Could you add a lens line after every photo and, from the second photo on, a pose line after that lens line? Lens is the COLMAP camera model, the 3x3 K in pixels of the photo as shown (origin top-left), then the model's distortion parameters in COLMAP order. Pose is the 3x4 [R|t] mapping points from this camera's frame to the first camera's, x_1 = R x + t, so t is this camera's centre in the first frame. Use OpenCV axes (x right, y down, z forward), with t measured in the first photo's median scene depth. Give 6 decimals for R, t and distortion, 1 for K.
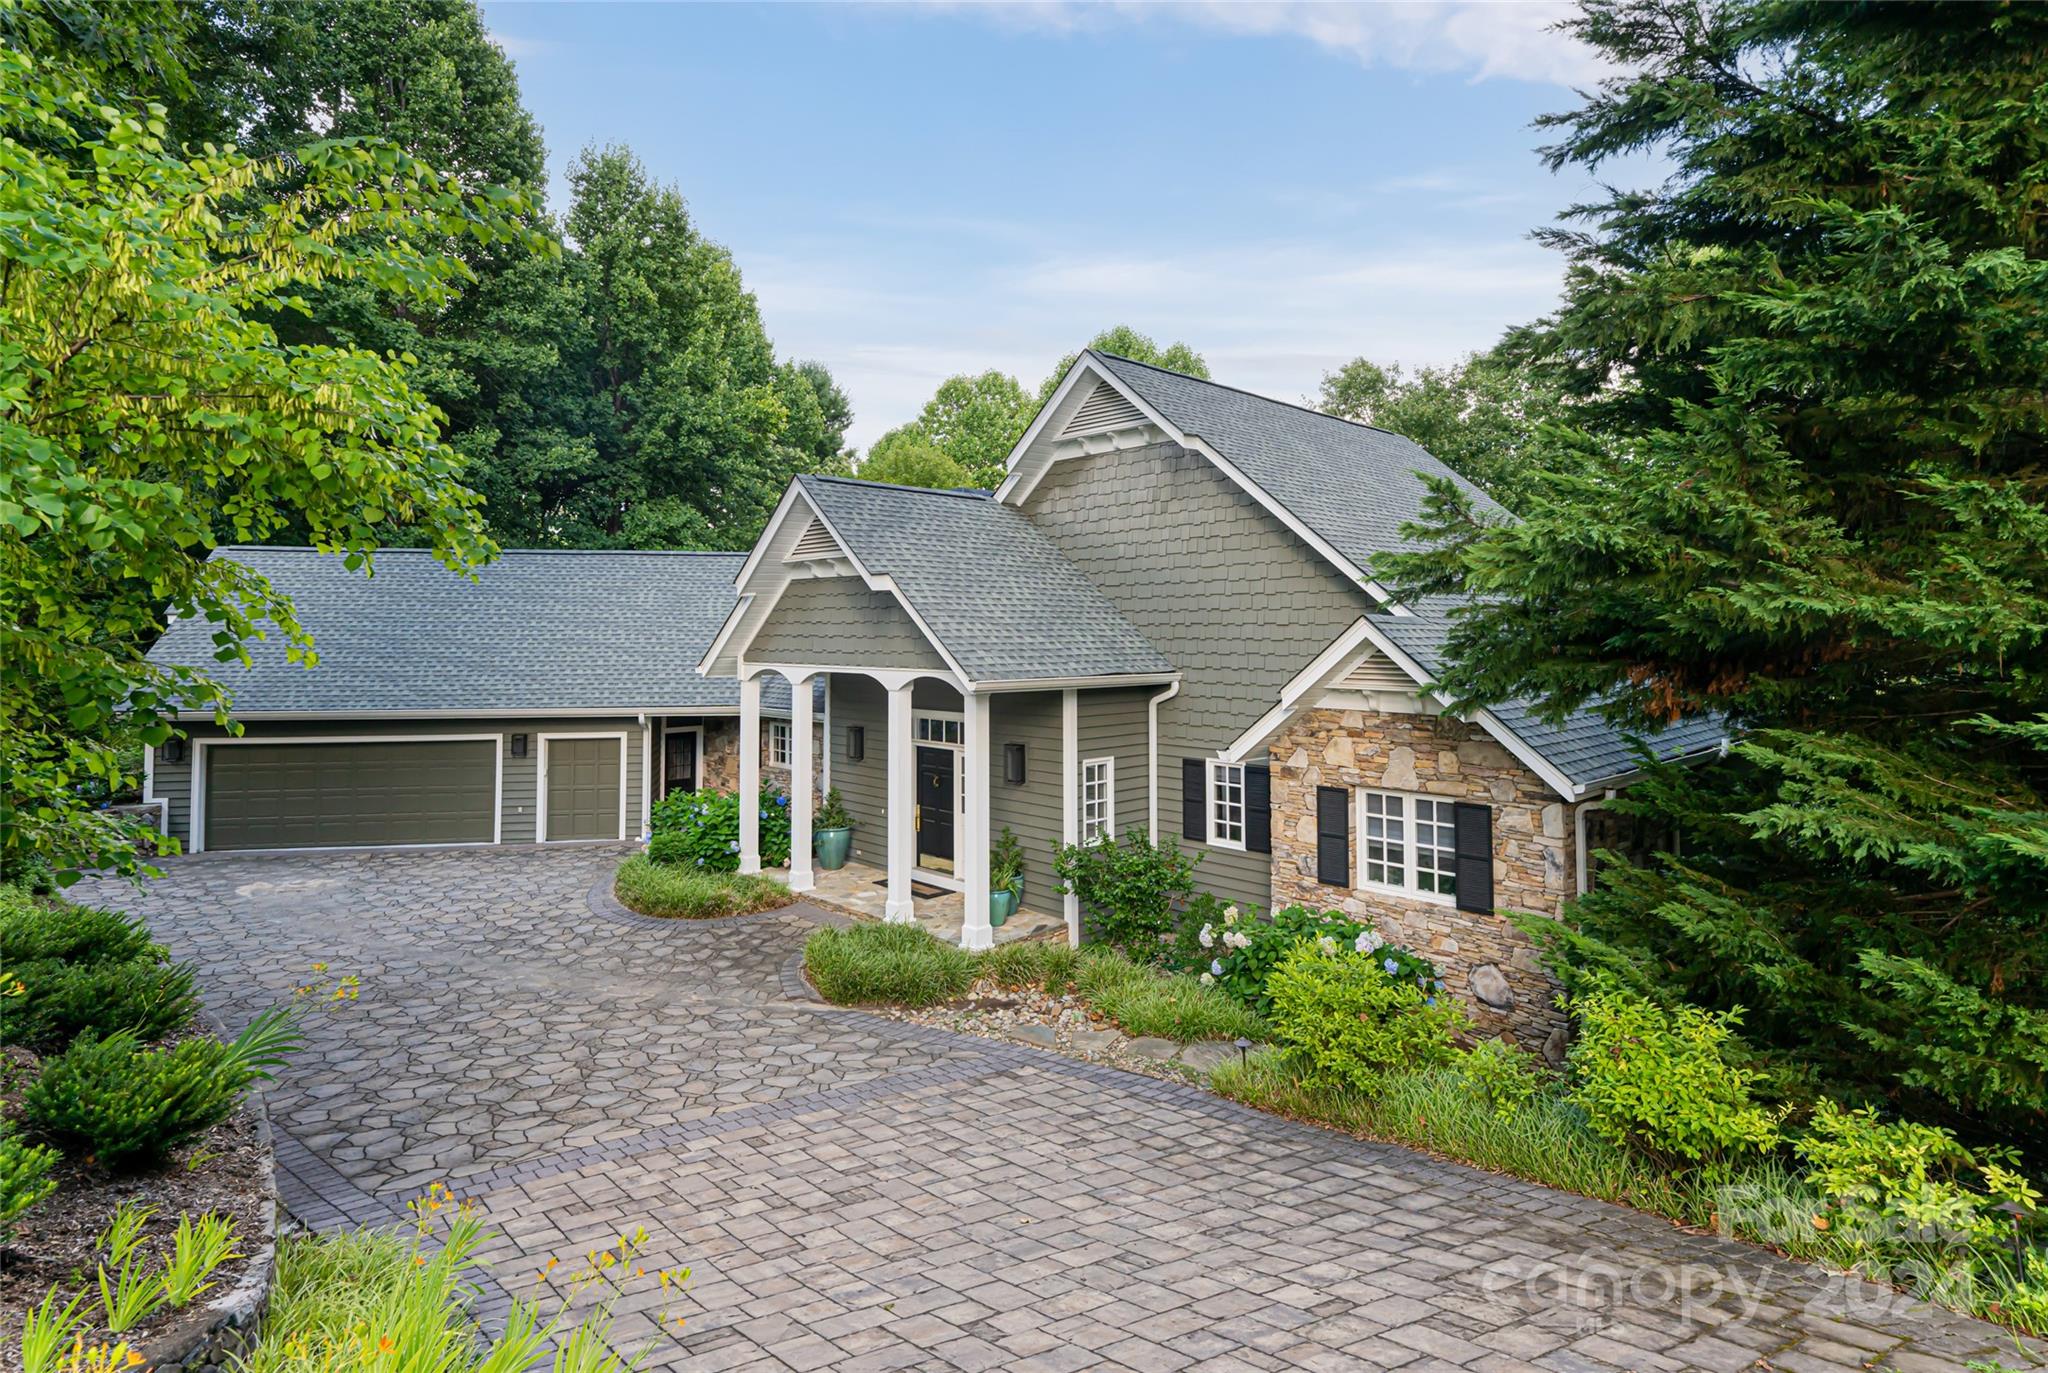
lens RADIAL K [[1030.1, 0, 1024.0], [0, 1030.1, 631.2], [0, 0, 1]] dist [-0.000438, -0.000071]
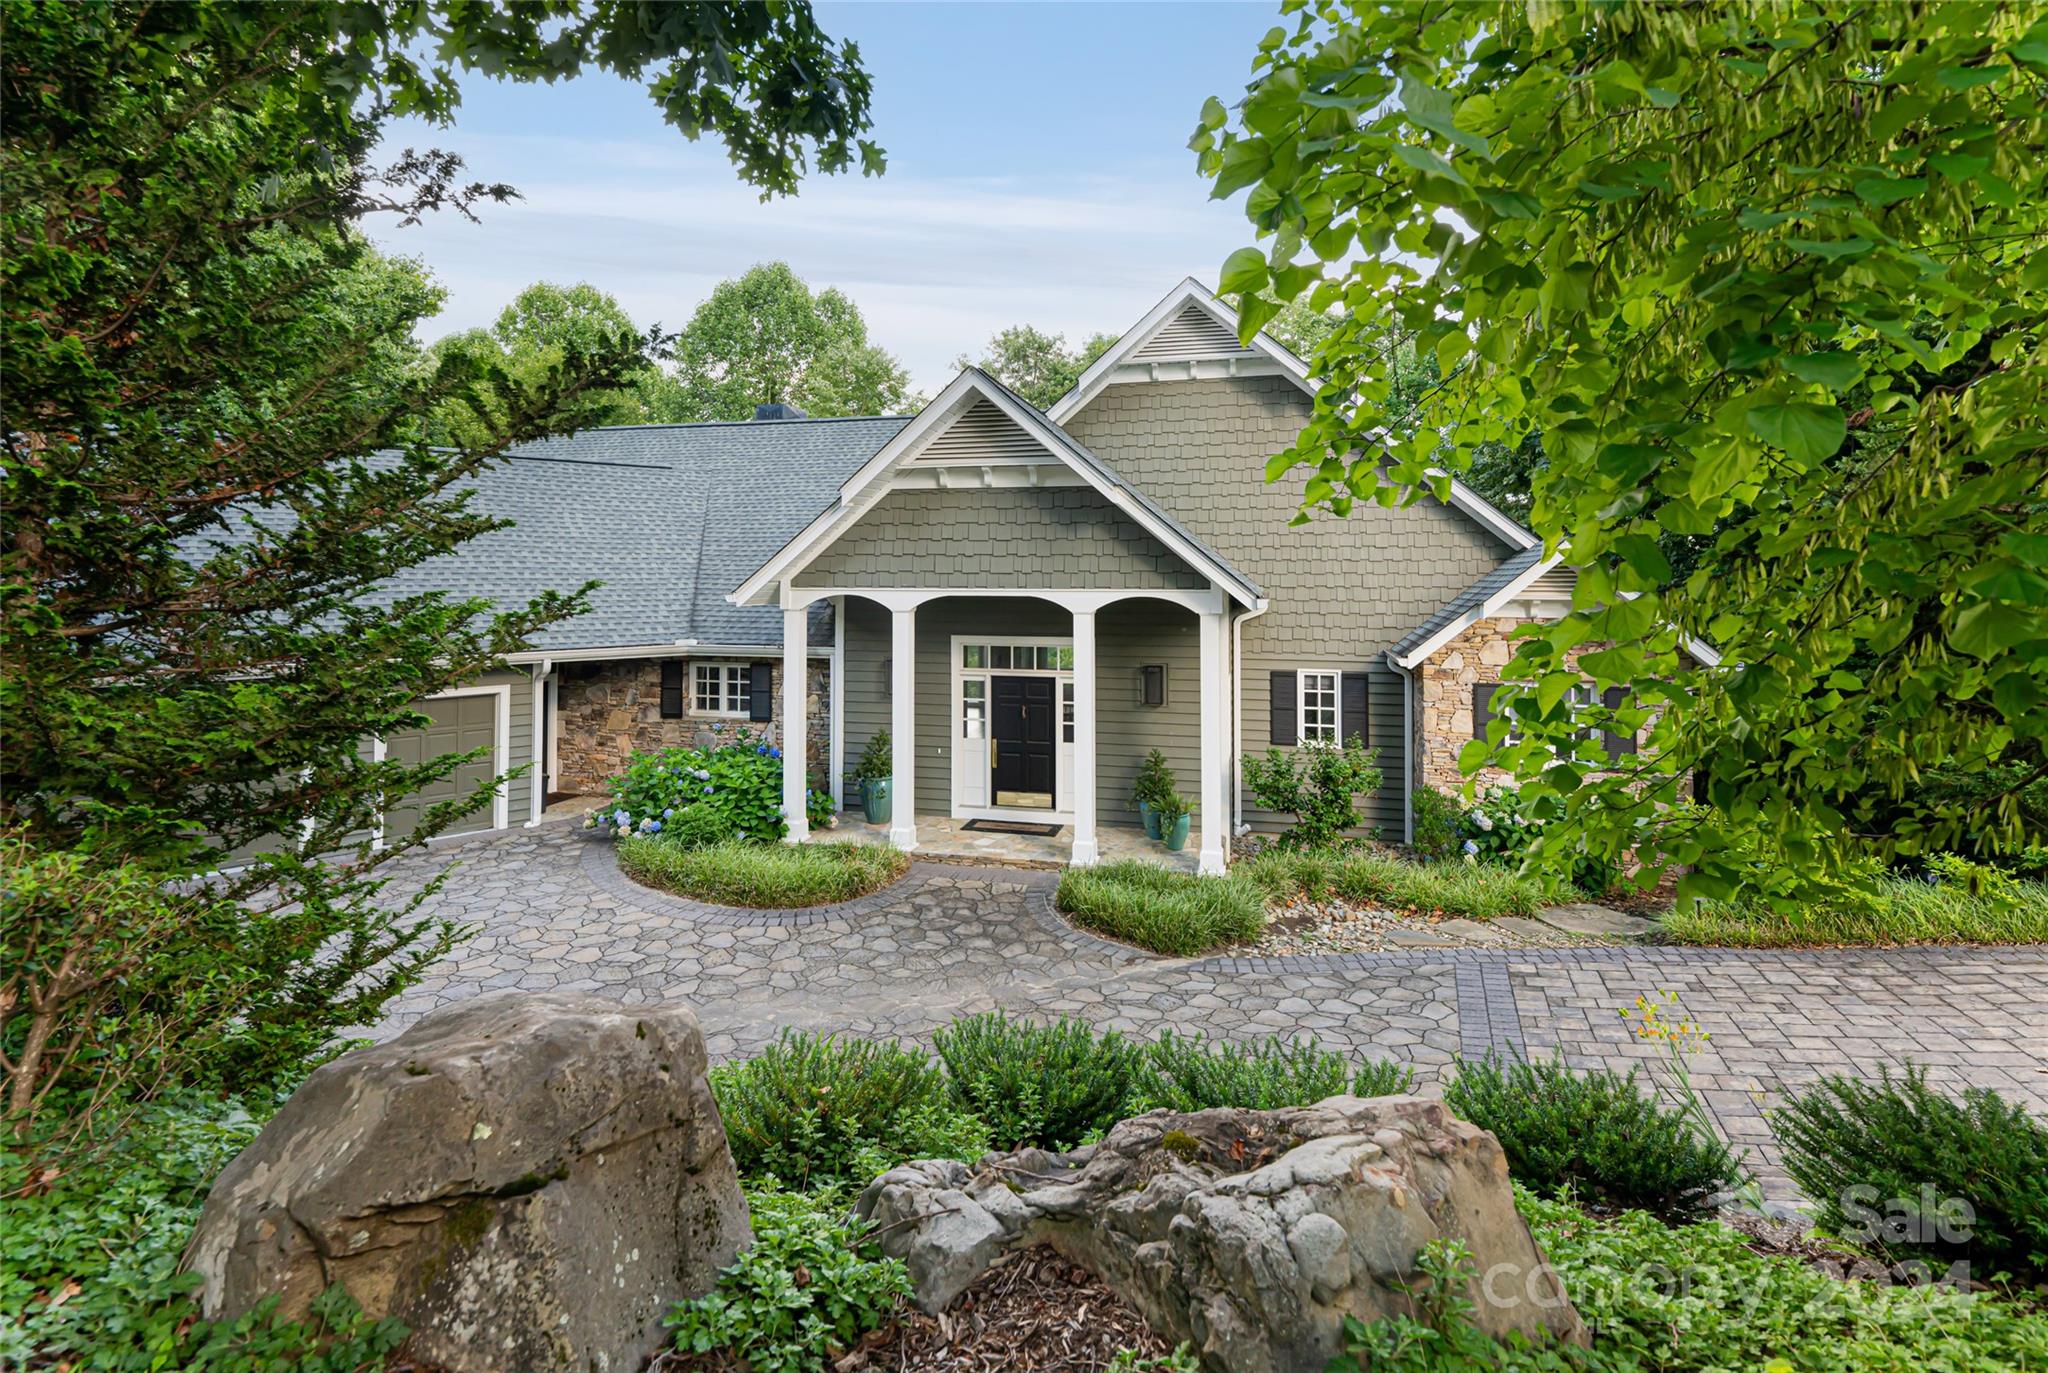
lens RADIAL K [[942.0, 0, 1023.9], [0, 942.0, 574.6], [0, 0, 1]] dist [-0.001570, -0.000132]
pose [[0.851003, -0.001601, 0.525158, -0.589055], [-0.001334, 0.999986, 0.005211, 0.017659], [-0.525159, -0.005135, 0.850989, 0.295371]]
